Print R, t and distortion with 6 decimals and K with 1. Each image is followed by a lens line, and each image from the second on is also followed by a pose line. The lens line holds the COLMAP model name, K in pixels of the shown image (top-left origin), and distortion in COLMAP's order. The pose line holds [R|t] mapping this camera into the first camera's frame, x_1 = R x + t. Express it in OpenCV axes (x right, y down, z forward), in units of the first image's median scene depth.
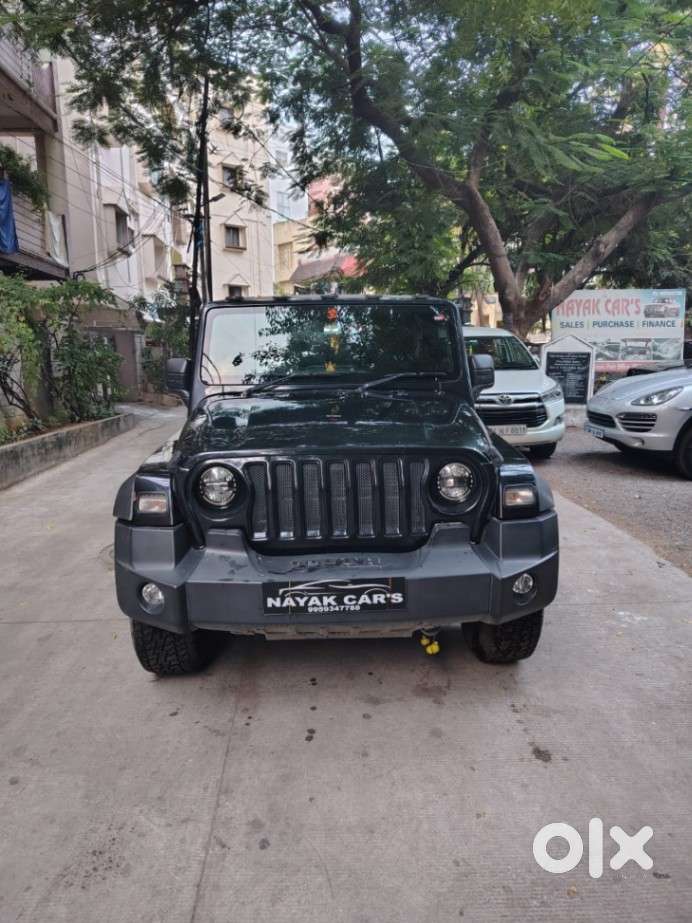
lens RADIAL K [[633.4, 0, 345.5], [0, 633.4, 464.7], [0, 0, 1]] dist [0.053315, -0.062923]
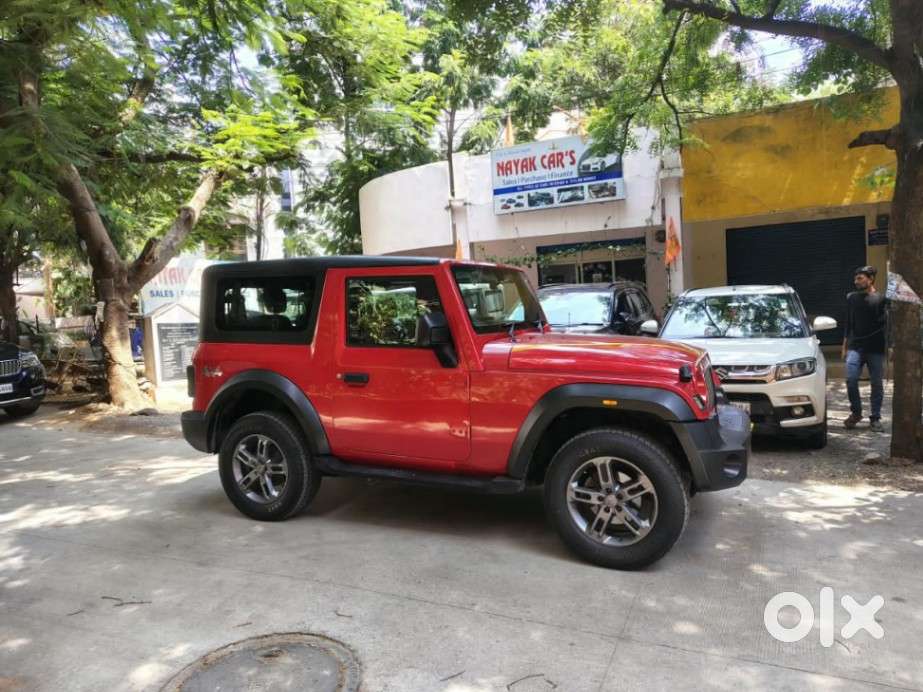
lens RADIAL K [[633.4, 0, 468.6], [0, 633.4, 346.5], [0, 0, 1]] dist [0.053315, -0.062923]
pose [[0.448202, -0.064313, 0.891616, -0.226513], [0.193315, 0.980781, -0.026431, -0.032131], [-0.872780, 0.184209, 0.452020, 0.189552]]
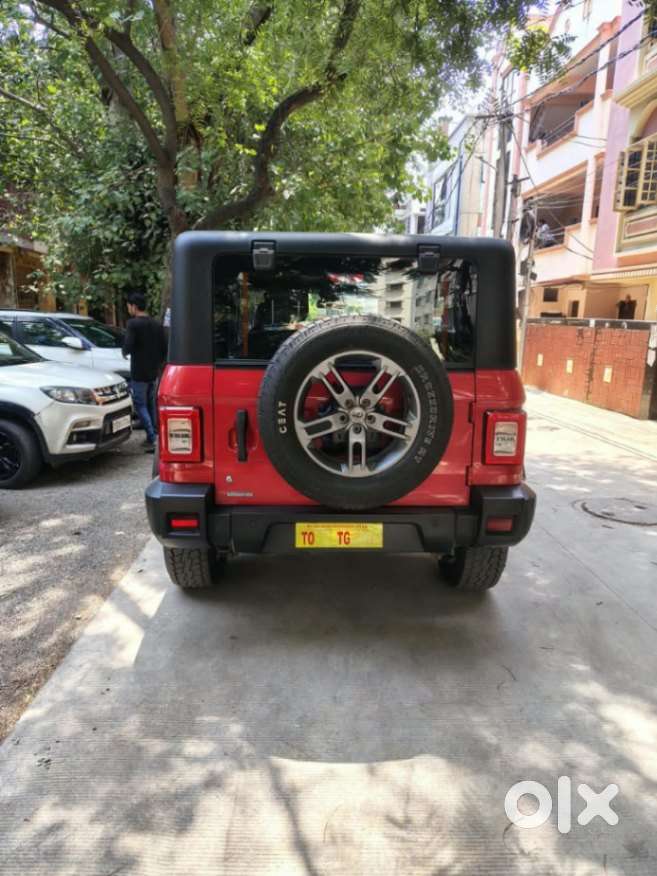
lens RADIAL K [[601.1, 0, 331.0], [0, 601.1, 439.7], [0, 0, 1]] dist [0.053315, -0.062923]
pose [[-0.999932, -0.010974, -0.003952, 0.068994], [-0.011661, 0.932416, 0.361198, -0.118667], [-0.000279, 0.361219, -0.932481, 0.649628]]
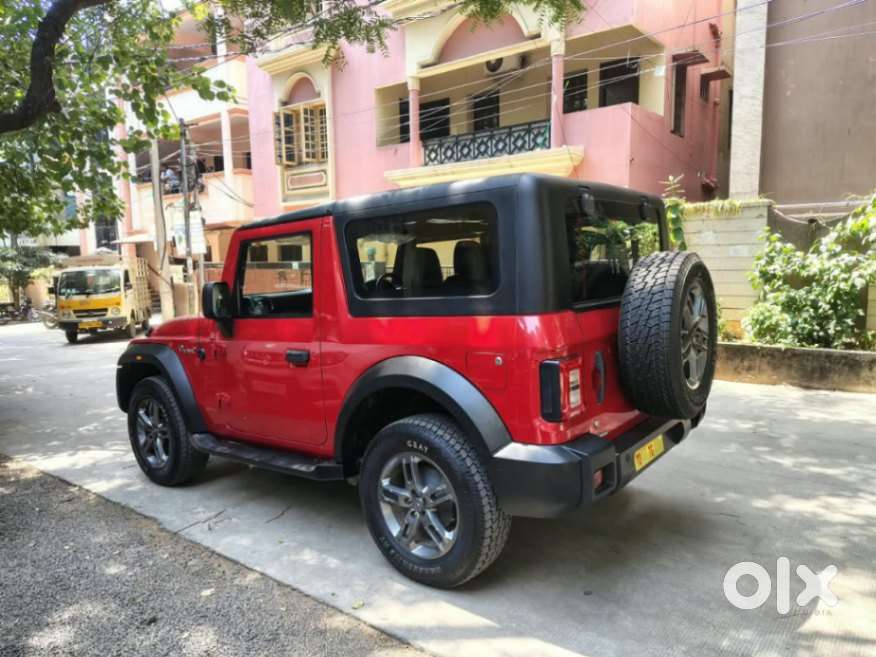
lens RADIAL K [[601.1, 0, 452.7], [0, 601.1, 329.0], [0, 0, 1]] dist [0.053315, -0.062923]
pose [[-0.645110, 0.111309, -0.755939, 0.260677], [-0.097992, 0.969111, 0.226323, -0.104249], [0.757780, 0.220080, -0.614275, 0.553838]]
